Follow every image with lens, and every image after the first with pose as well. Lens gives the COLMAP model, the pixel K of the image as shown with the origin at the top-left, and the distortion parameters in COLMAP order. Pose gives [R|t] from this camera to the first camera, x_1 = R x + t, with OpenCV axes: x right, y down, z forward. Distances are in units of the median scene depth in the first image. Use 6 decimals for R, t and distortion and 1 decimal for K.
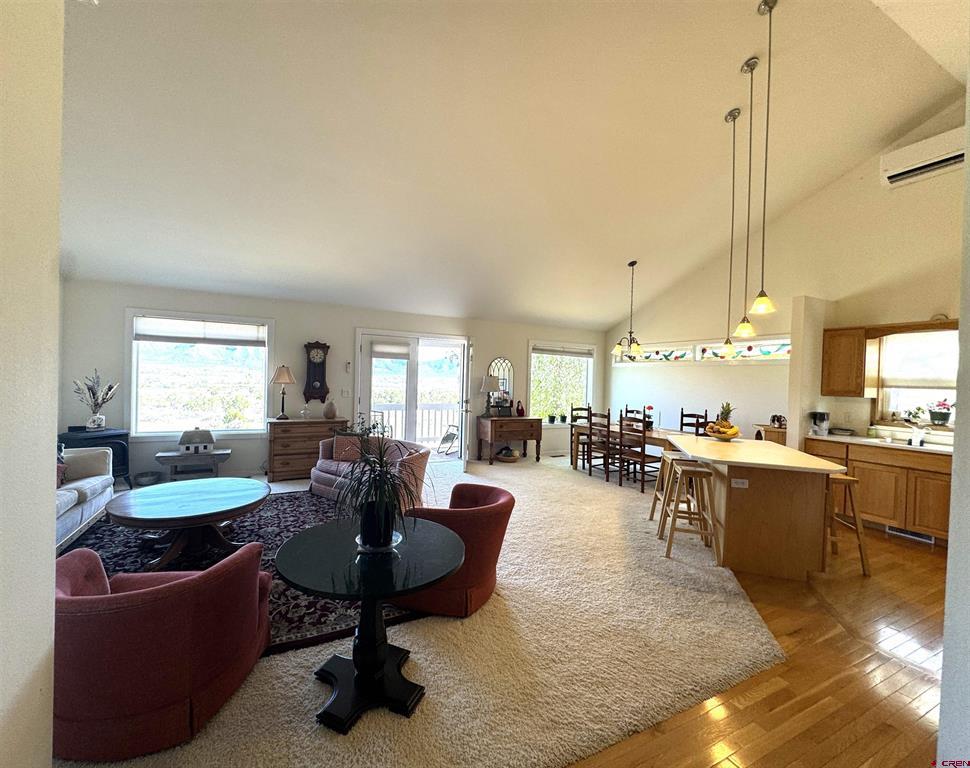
lens RADIAL K [[408.6, 0, 460.7], [0, 408.6, 385.3], [0, 0, 1]] dist [0.000173, 0.000034]
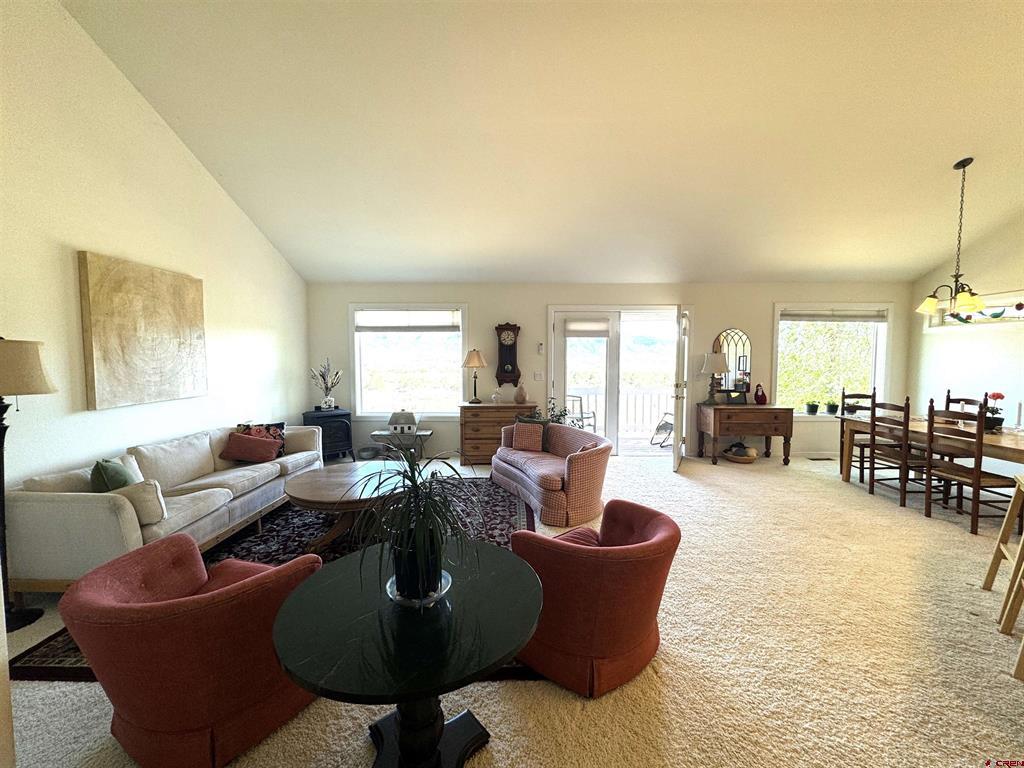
lens RADIAL K [[409.4, 0, 512.0], [0, 409.4, 384.0], [0, 0, 1]] dist [-0.002070, 0.000842]
pose [[0.899164, -0.000559, -0.437611, 0.078718], [0.018689, 0.999136, 0.037124, 0.000587], [0.437212, -0.041559, 0.898398, 0.133682]]
